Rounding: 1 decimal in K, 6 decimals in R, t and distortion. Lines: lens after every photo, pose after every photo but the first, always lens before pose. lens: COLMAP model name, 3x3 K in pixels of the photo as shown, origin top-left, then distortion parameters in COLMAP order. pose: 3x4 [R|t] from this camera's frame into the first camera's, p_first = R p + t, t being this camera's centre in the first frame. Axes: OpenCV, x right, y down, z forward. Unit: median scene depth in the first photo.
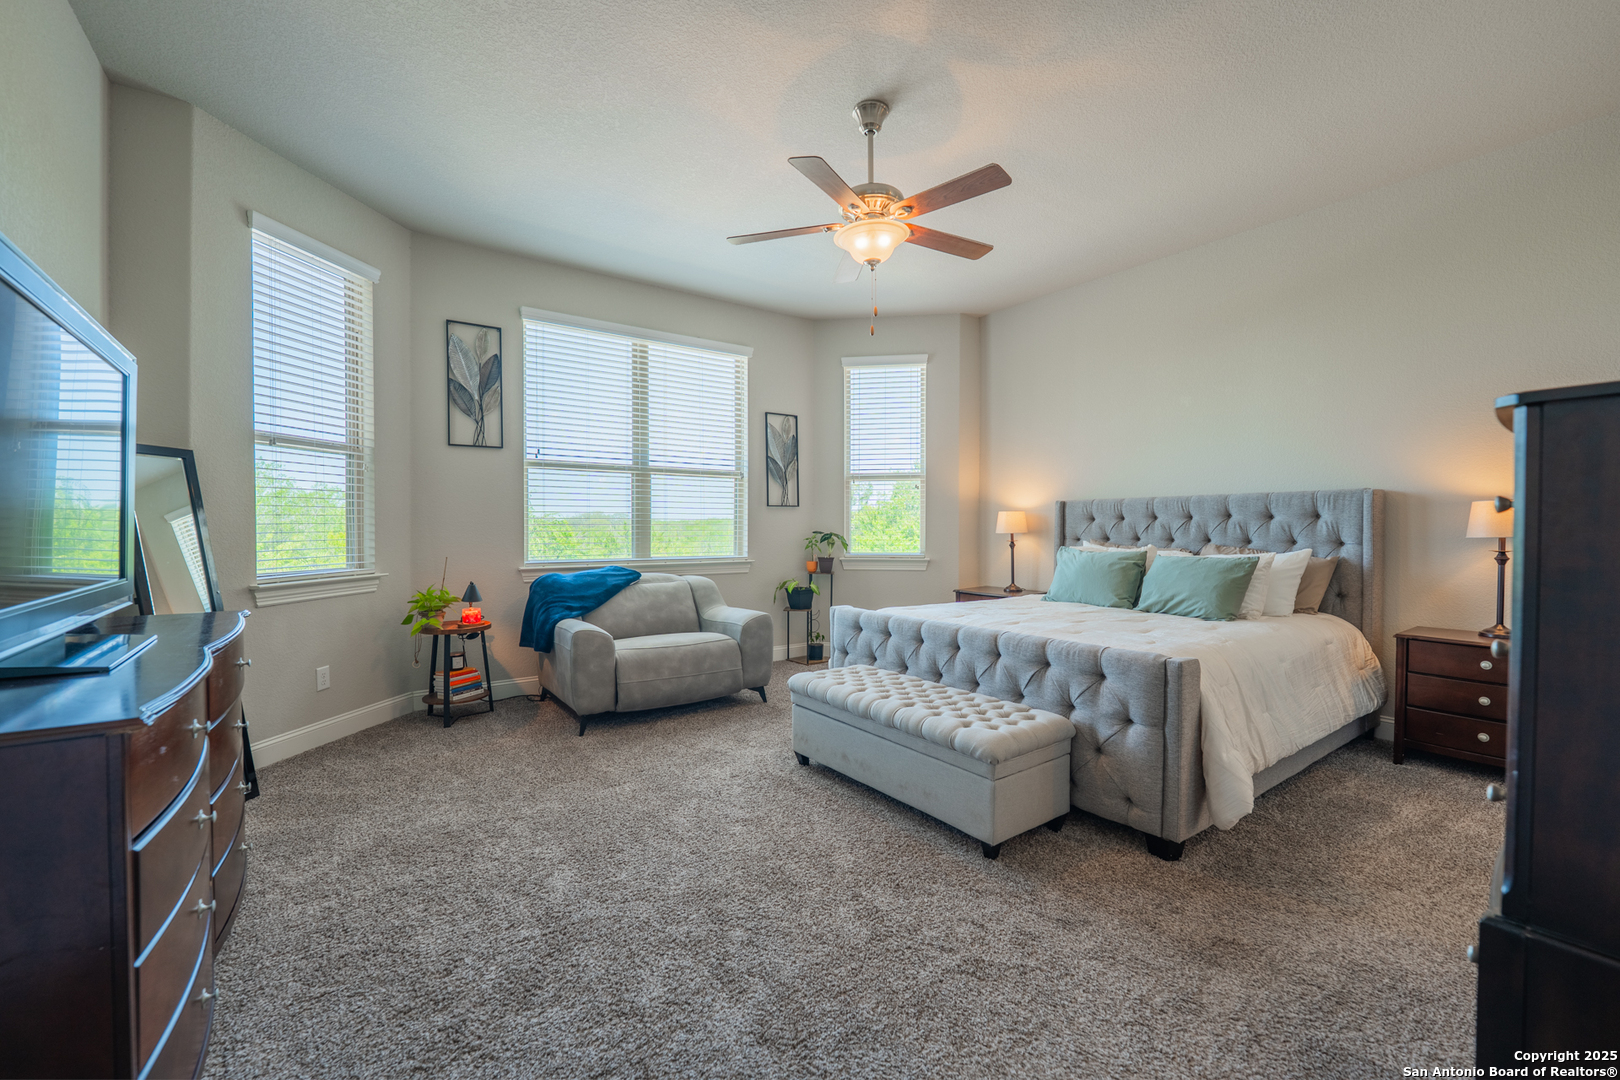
lens RADIAL K [[660.7, 0, 800.9], [0, 660.7, 539.0], [0, 0, 1]] dist [-0.001042, -0.004873]
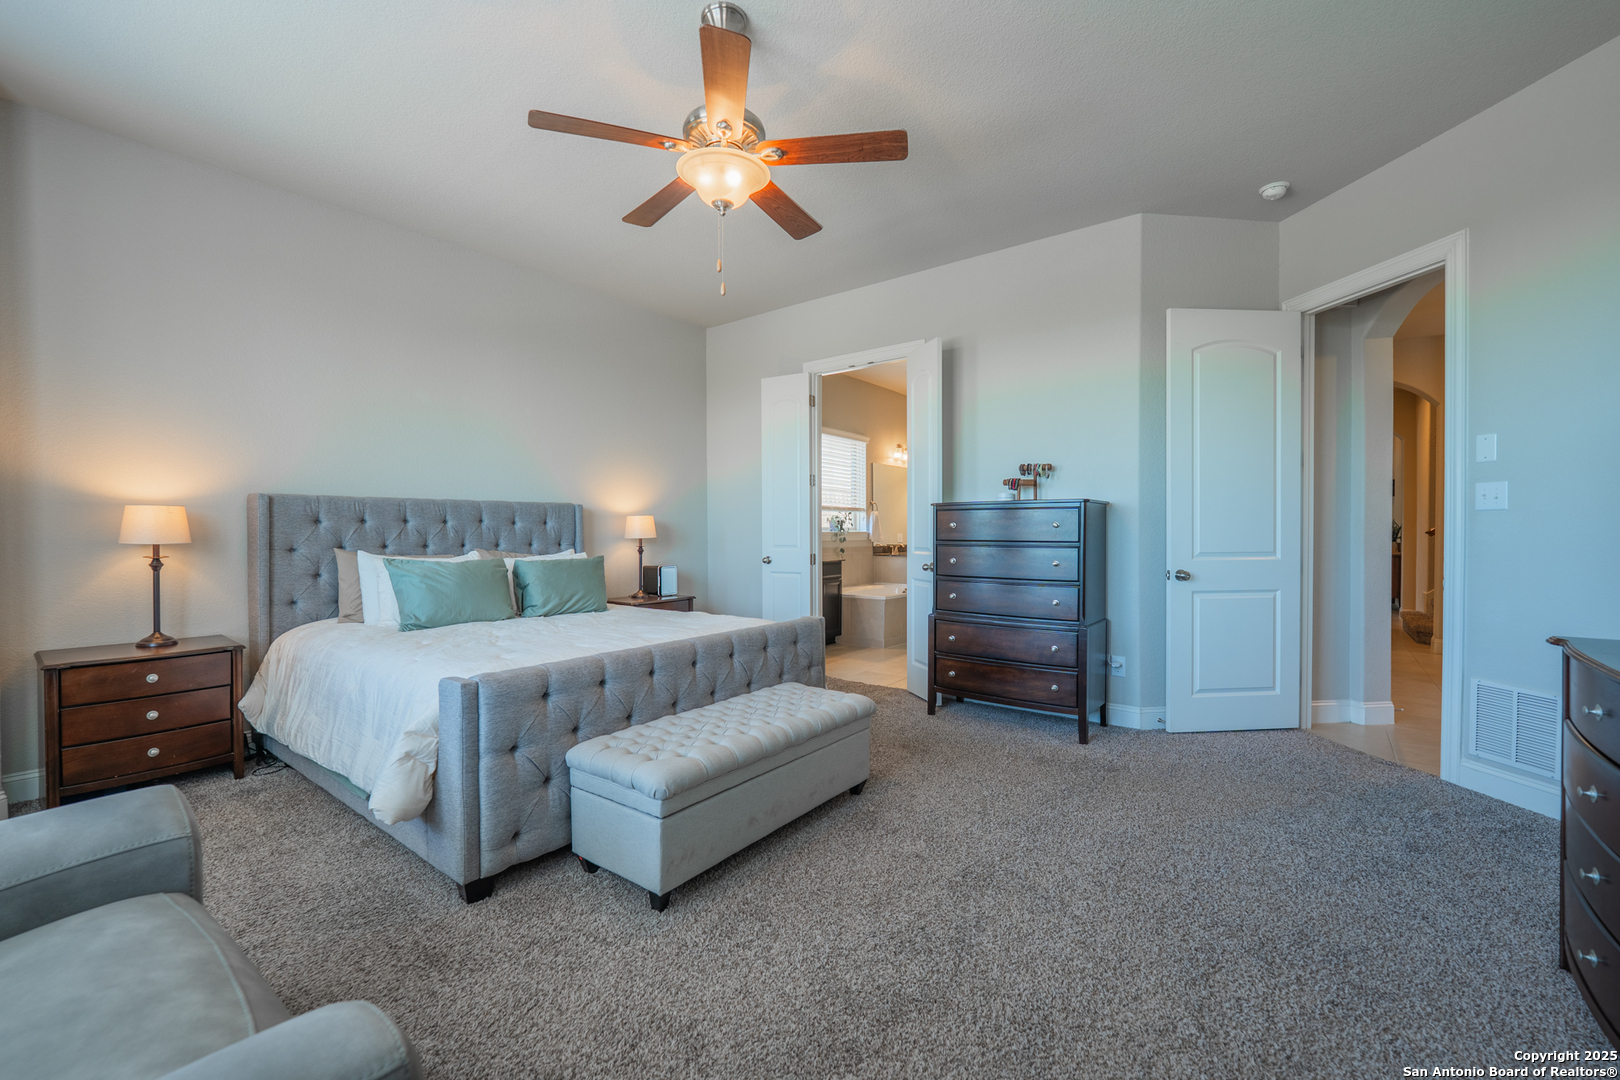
lens RADIAL K [[660.7, 0, 800.9], [0, 660.7, 539.0], [0, 0, 1]] dist [-0.001042, -0.004873]
pose [[-0.279206, -0.011435, 0.960163, -0.459616], [0.023569, 0.999546, 0.018757, -0.013274], [-0.959942, 0.027867, -0.278810, 0.749515]]
